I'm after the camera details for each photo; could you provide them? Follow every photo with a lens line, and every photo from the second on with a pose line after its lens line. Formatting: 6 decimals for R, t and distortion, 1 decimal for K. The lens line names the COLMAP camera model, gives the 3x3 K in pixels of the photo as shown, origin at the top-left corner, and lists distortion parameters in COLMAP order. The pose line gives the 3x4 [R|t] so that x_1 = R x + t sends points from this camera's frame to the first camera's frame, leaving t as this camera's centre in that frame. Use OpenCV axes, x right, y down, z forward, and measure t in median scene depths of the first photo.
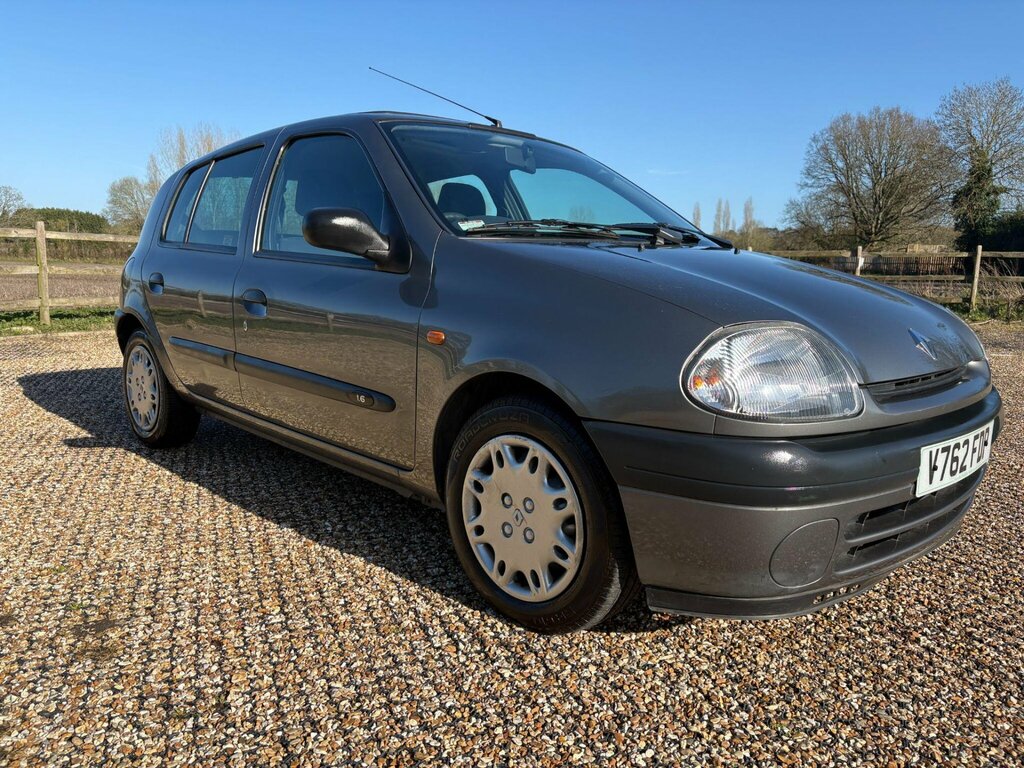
lens RADIAL K [[779.2, 0, 511.8], [0, 779.2, 387.2], [0, 0, 1]] dist [0.050866, -0.060237]
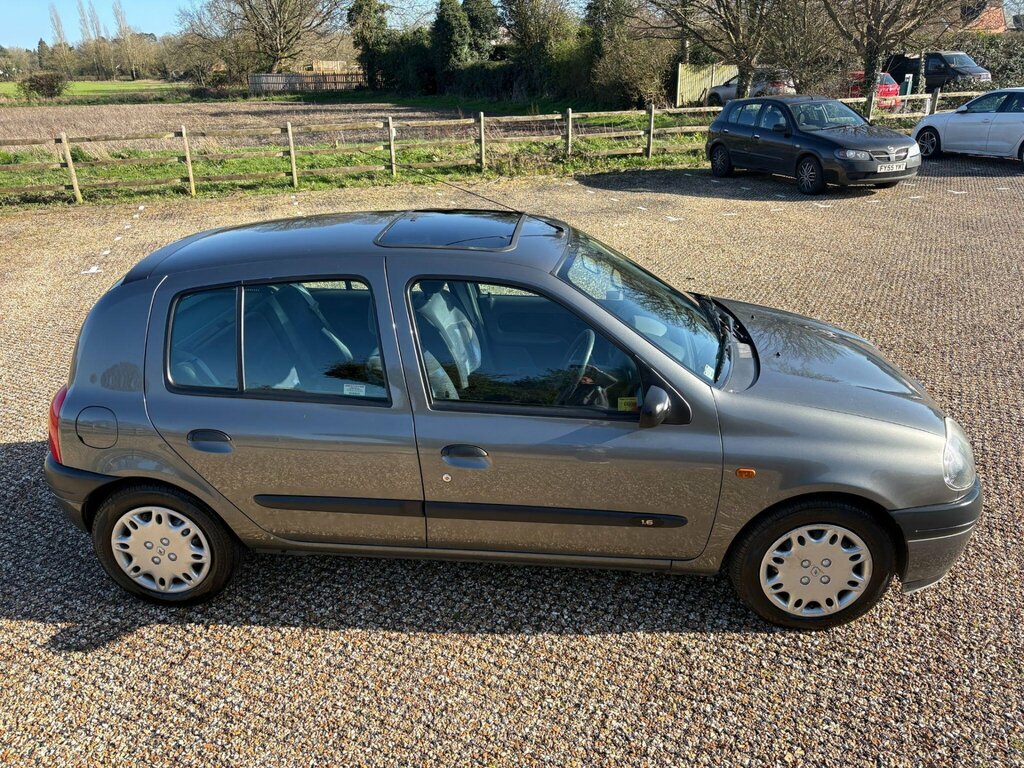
lens RADIAL K [[779.2, 0, 509.9], [0, 779.2, 385.8], [0, 0, 1]] dist [0.050866, -0.060237]
pose [[0.750353, -0.279109, 0.599223, -1.279391], [0.137760, 0.952612, 0.271206, -0.689160], [-0.646523, -0.120951, 0.753245, 0.270867]]
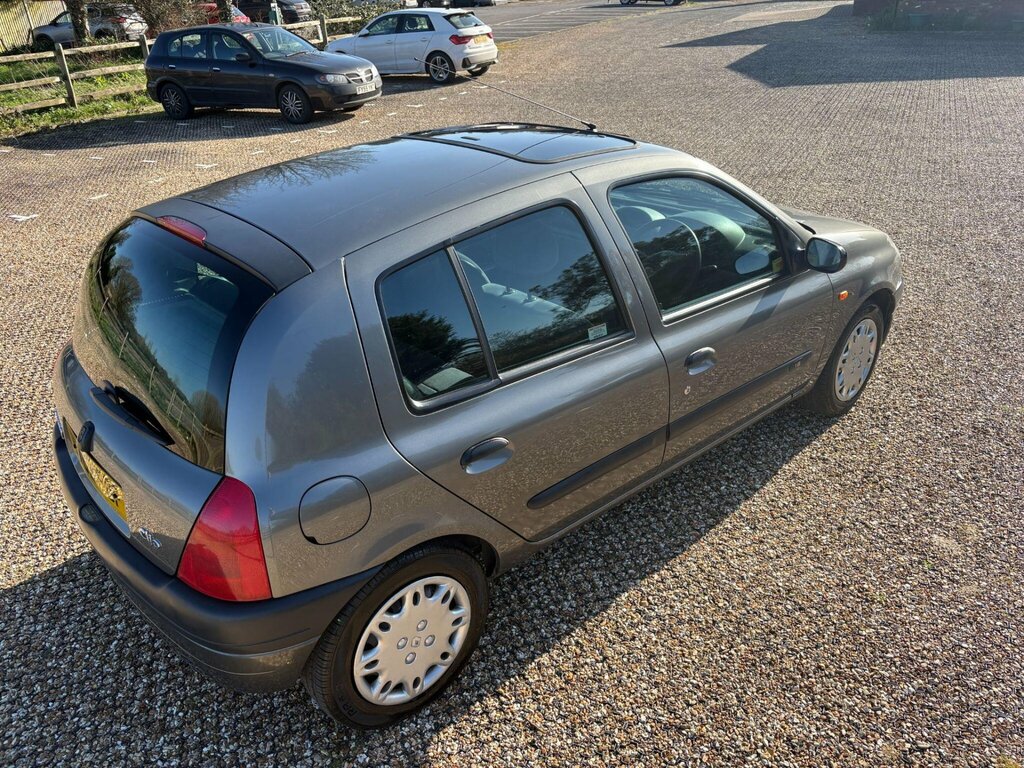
lens RADIAL K [[779.2, 0, 522.4], [0, 779.2, 391.0], [0, 0, 1]] dist [0.050866, -0.060237]
pose [[0.024738, -0.479094, 0.877415, -1.796696], [0.195827, 0.863002, 0.465703, -0.857596], [-0.980326, 0.160301, 0.115169, 1.621354]]
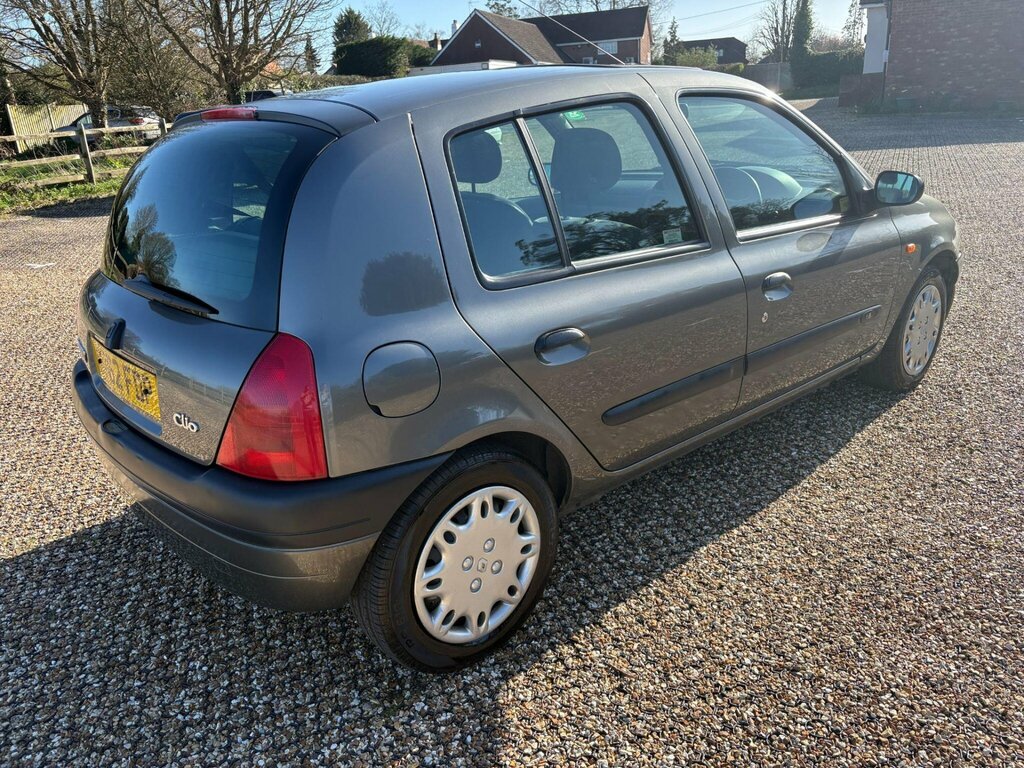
lens RADIAL K [[779.2, 0, 513.4], [0, 779.2, 387.6], [0, 0, 1]] dist [0.050866, -0.060237]
pose [[0.027646, -0.364952, 0.930616, -1.808035], [0.209466, 0.912418, 0.351593, -0.568652], [-0.977425, 0.185212, 0.101669, 1.792258]]
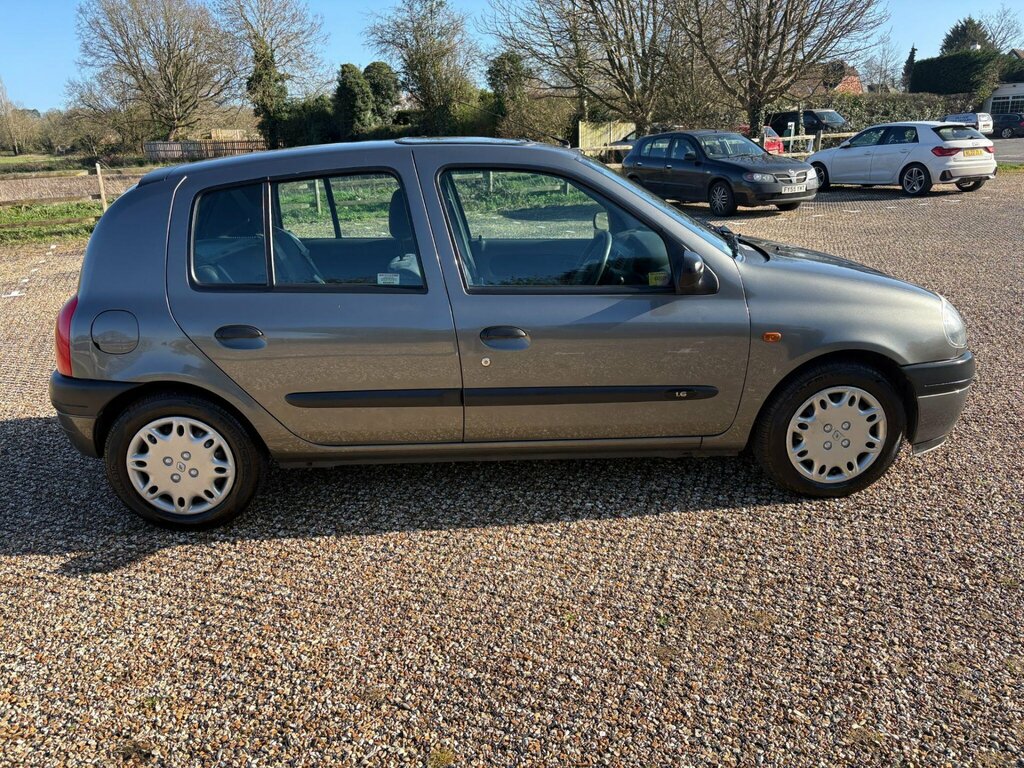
lens RADIAL K [[779.2, 0, 514.1], [0, 779.2, 386.5], [0, 0, 1]] dist [0.050866, -0.060237]
pose [[0.657989, -0.263164, 0.705546, -1.572795], [0.160419, 0.964425, 0.210119, -0.385019], [-0.735742, -0.025073, 0.676797, 0.394493]]
